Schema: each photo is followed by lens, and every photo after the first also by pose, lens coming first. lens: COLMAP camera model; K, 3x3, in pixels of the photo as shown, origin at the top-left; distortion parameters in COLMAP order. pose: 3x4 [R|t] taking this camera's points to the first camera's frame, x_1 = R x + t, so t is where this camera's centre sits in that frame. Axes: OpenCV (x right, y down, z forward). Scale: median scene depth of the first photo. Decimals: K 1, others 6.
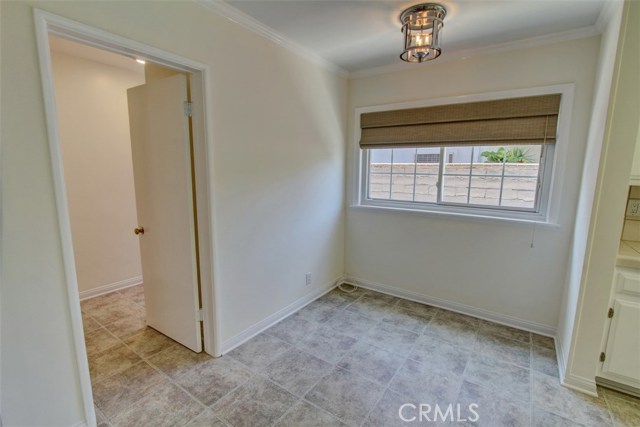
lens RADIAL K [[295.0, 0, 317.8], [0, 295.0, 216.2], [0, 0, 1]] dist [-0.017414, 0.000085]
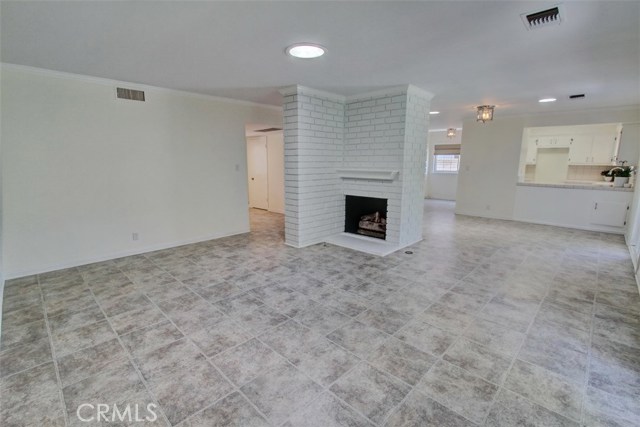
lens RADIAL K [[295.0, 0, 318.2], [0, 295.0, 214.6], [0, 0, 1]] dist [-0.017414, 0.000085]
pose [[0.987091, 0.014835, -0.159474, -0.797931], [-0.012648, 0.999812, 0.014717, 0.533640], [0.159663, -0.012510, 0.987092, -3.270137]]
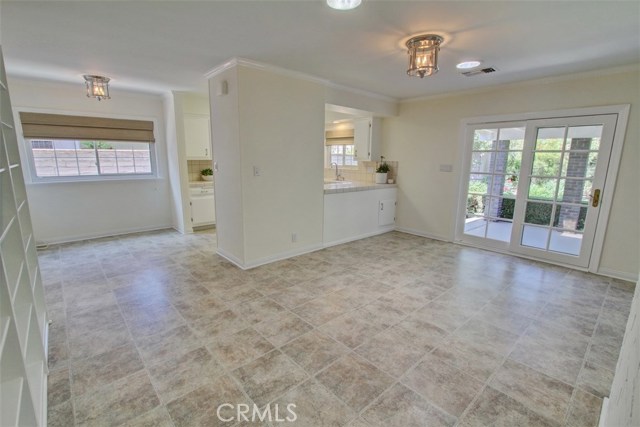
lens RADIAL K [[295.0, 0, 317.9], [0, 295.0, 214.1], [0, 0, 1]] dist [-0.017414, 0.000085]
pose [[0.226566, -0.197499, 0.953762, -1.109033], [0.151547, 0.974448, 0.165782, 0.101553], [-0.962134, 0.106979, 0.250707, -0.693622]]
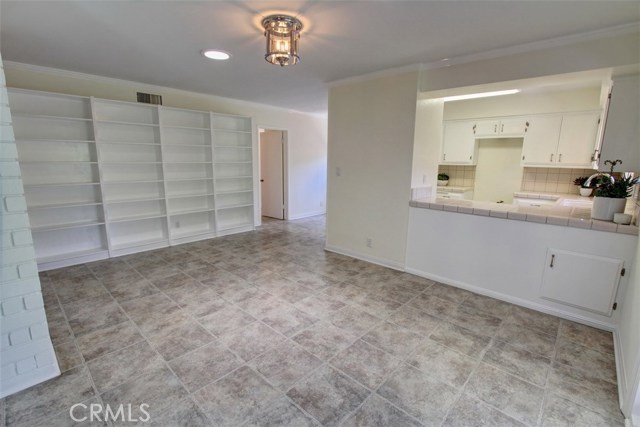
lens RADIAL K [[295.0, 0, 320.6], [0, 295.0, 215.2], [0, 0, 1]] dist [-0.017414, 0.000085]
pose [[0.991487, 0.022603, -0.128226, 0.337170], [-0.019585, 0.999502, 0.024744, 0.297571], [0.128721, -0.022022, 0.991436, -1.755294]]
